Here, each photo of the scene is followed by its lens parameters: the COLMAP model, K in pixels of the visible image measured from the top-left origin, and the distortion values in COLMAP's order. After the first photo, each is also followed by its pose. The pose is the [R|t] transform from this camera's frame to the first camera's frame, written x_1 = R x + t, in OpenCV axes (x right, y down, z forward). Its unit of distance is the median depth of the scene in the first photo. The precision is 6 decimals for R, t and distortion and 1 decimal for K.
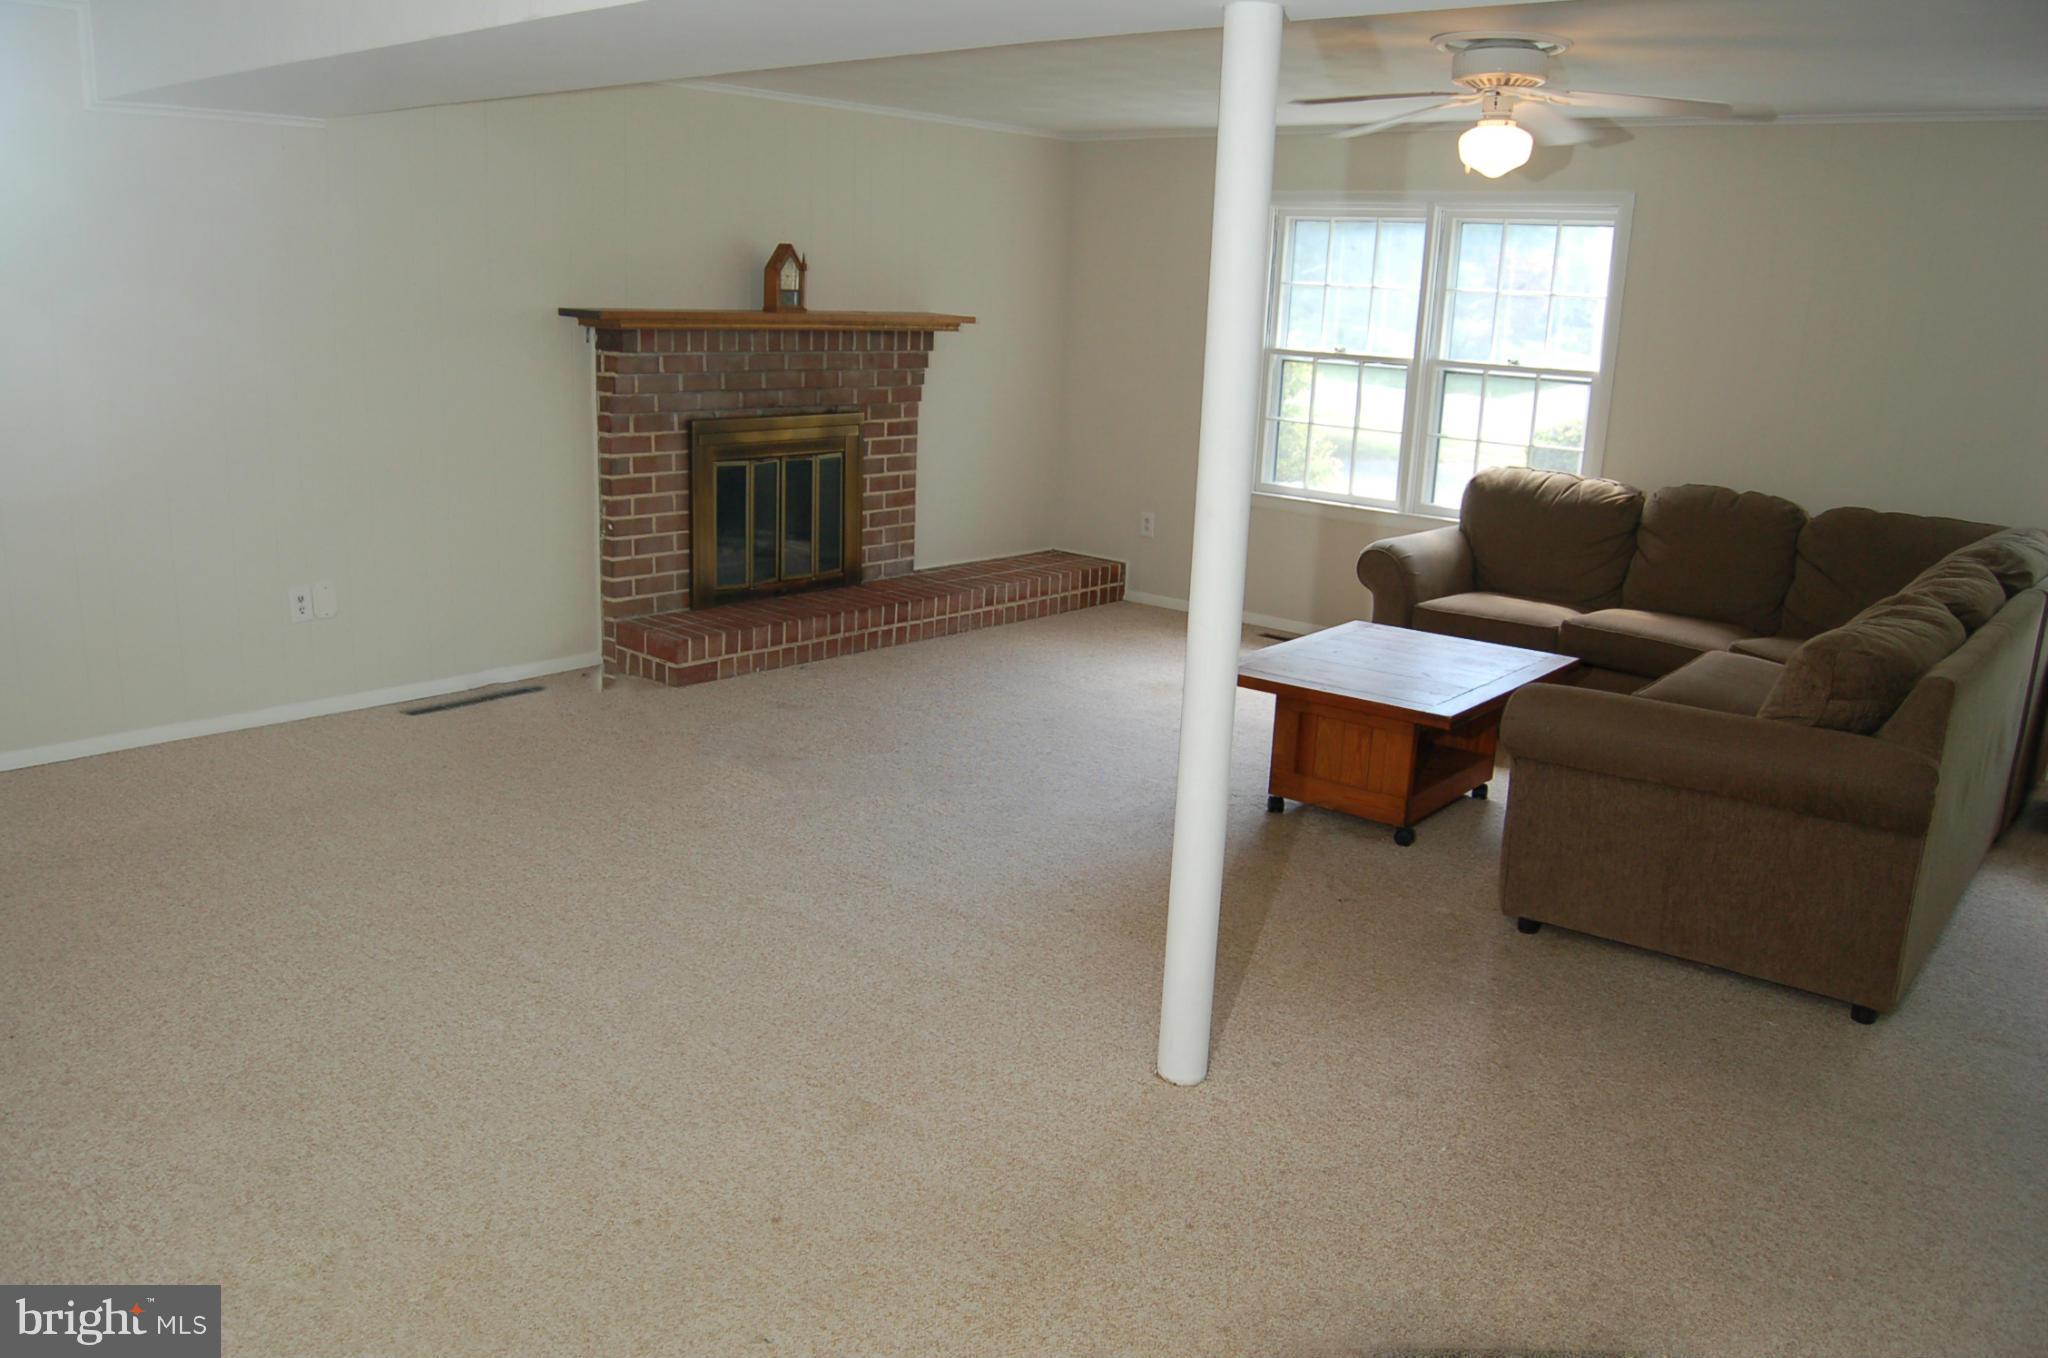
lens RADIAL K [[1586.2, 0, 1006.7], [0, 1586.2, 708.8], [0, 0, 1]] dist [-0.083423, 0.000953]
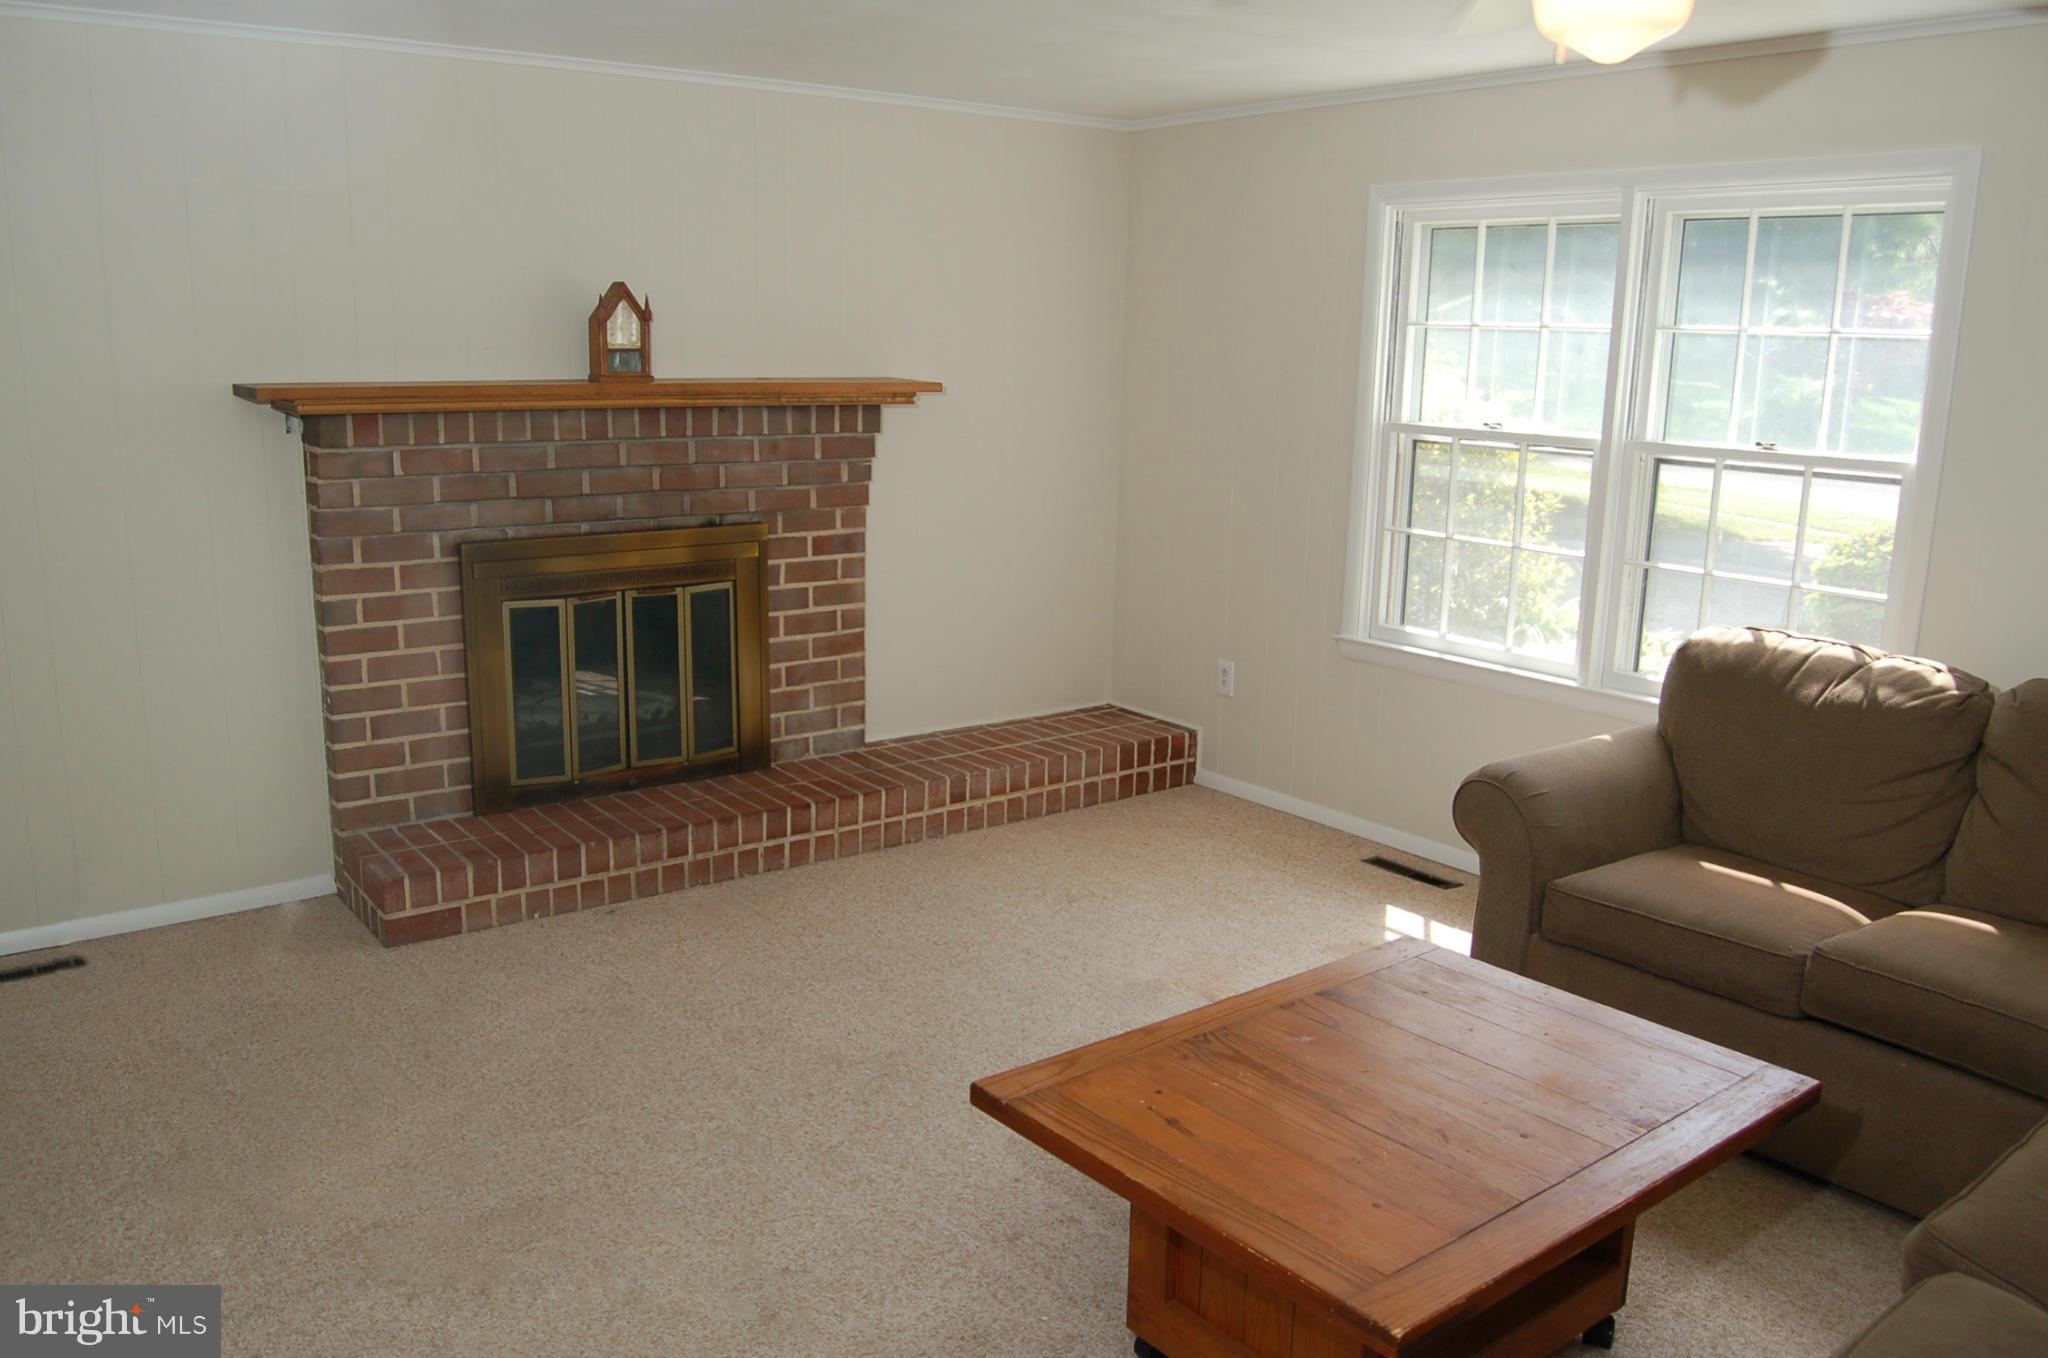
lens RADIAL K [[1586.2, 0, 1006.7], [0, 1586.2, 708.8], [0, 0, 1]] dist [-0.083423, 0.000953]
pose [[0.979301, 0.025748, -0.200763, 0.157956], [-0.033053, 0.998905, -0.033119, -0.090383], [0.199691, 0.039070, 0.979080, 0.360593]]
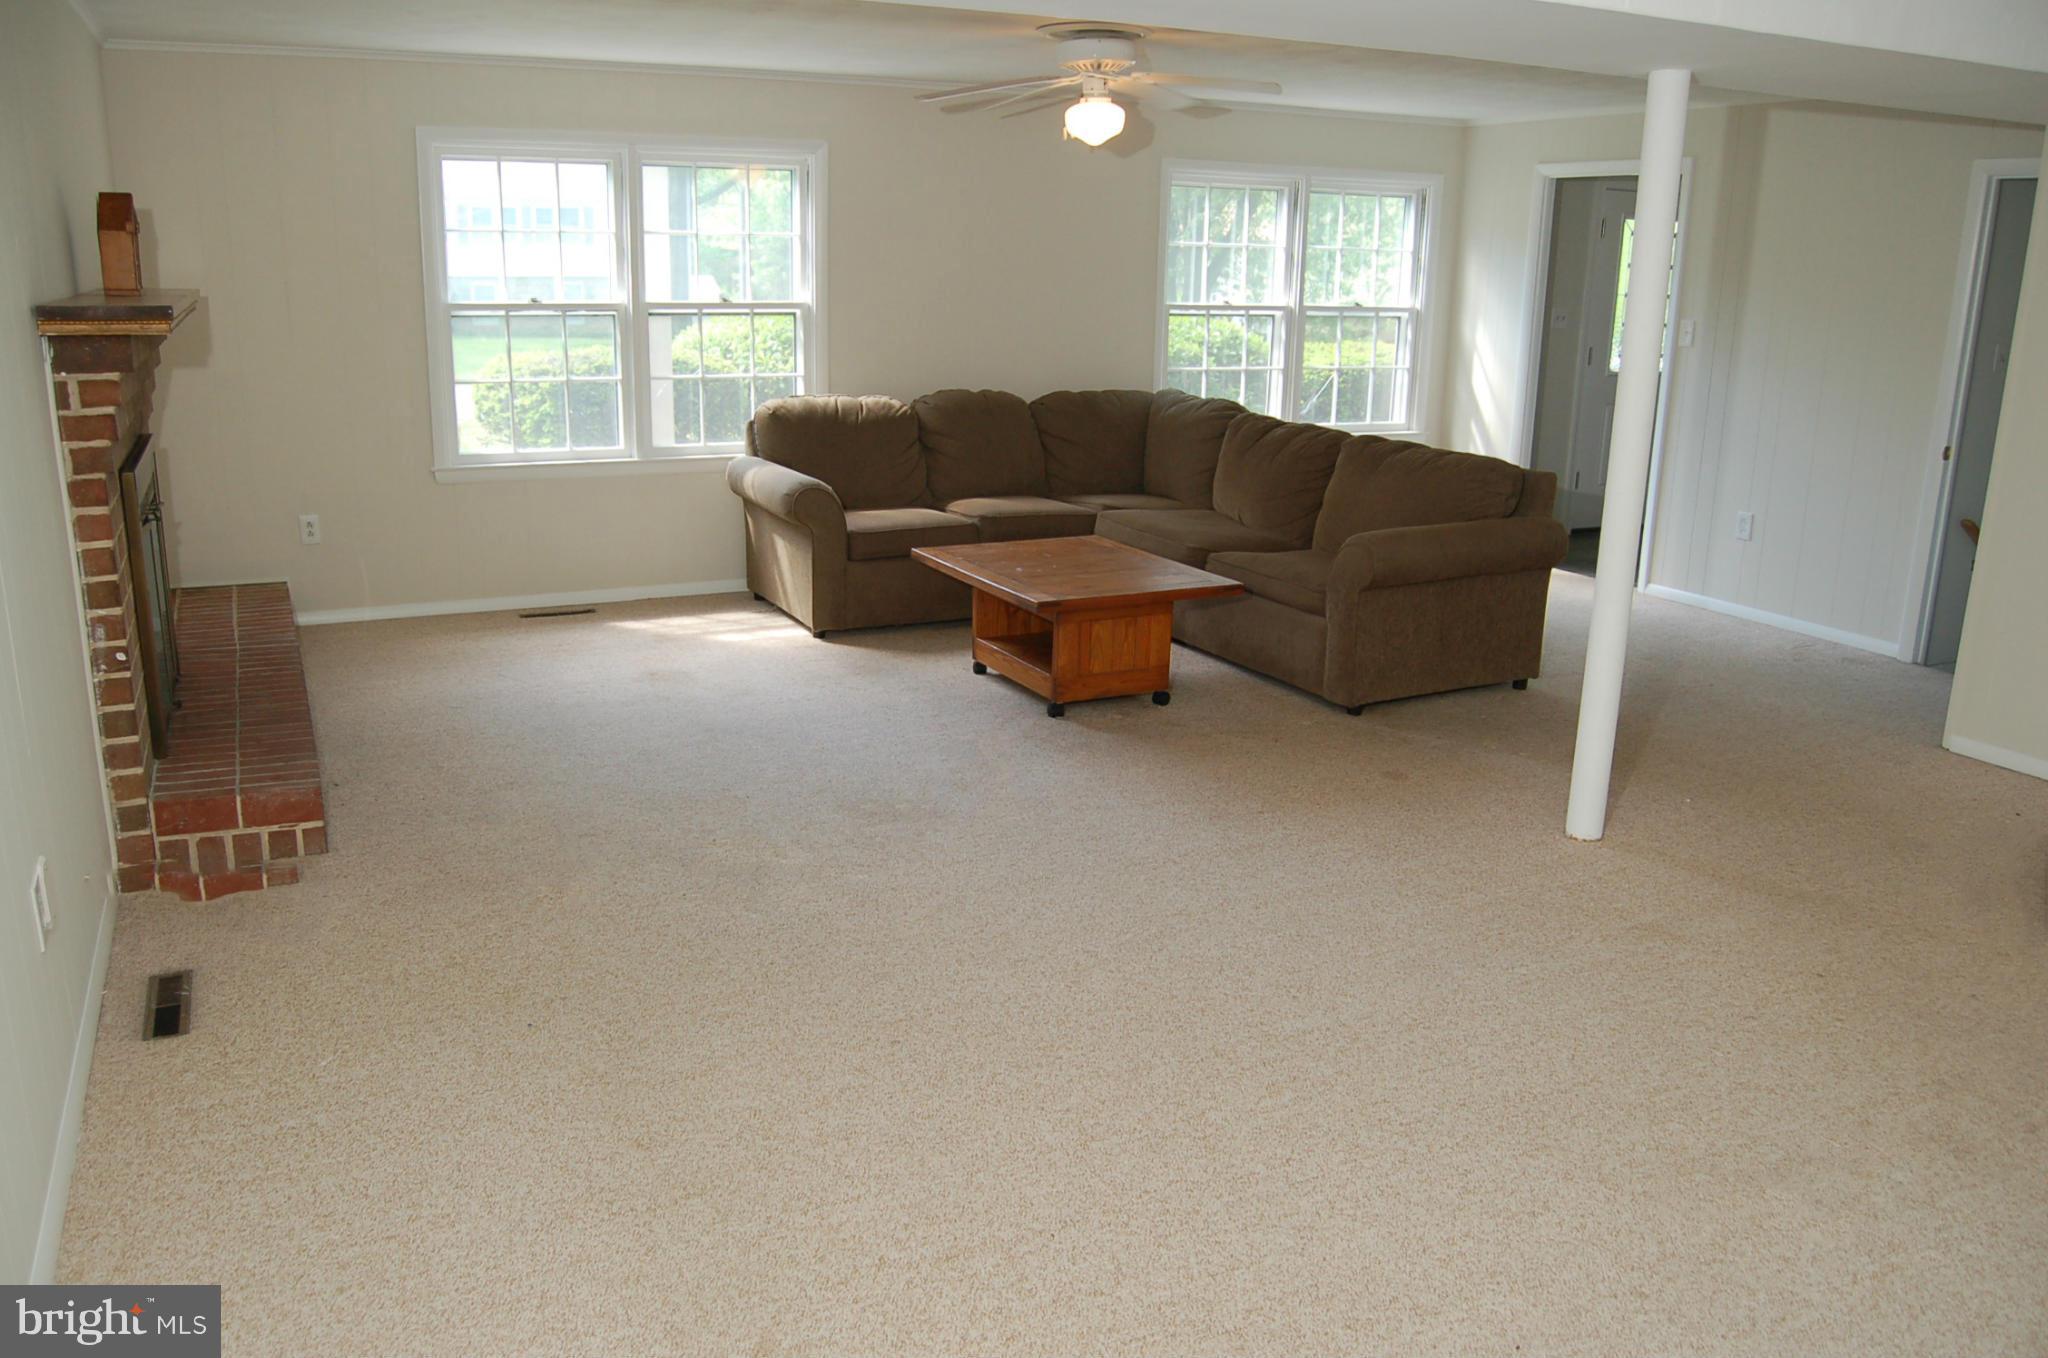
lens RADIAL K [[1586.2, 0, 1006.7], [0, 1586.2, 708.8], [0, 0, 1]] dist [-0.083423, 0.000953]
pose [[0.394090, -0.280364, 0.875265, -0.595833], [0.228706, 0.952294, 0.202063, -0.127066], [-0.890161, 0.120547, 0.439411, 0.390997]]
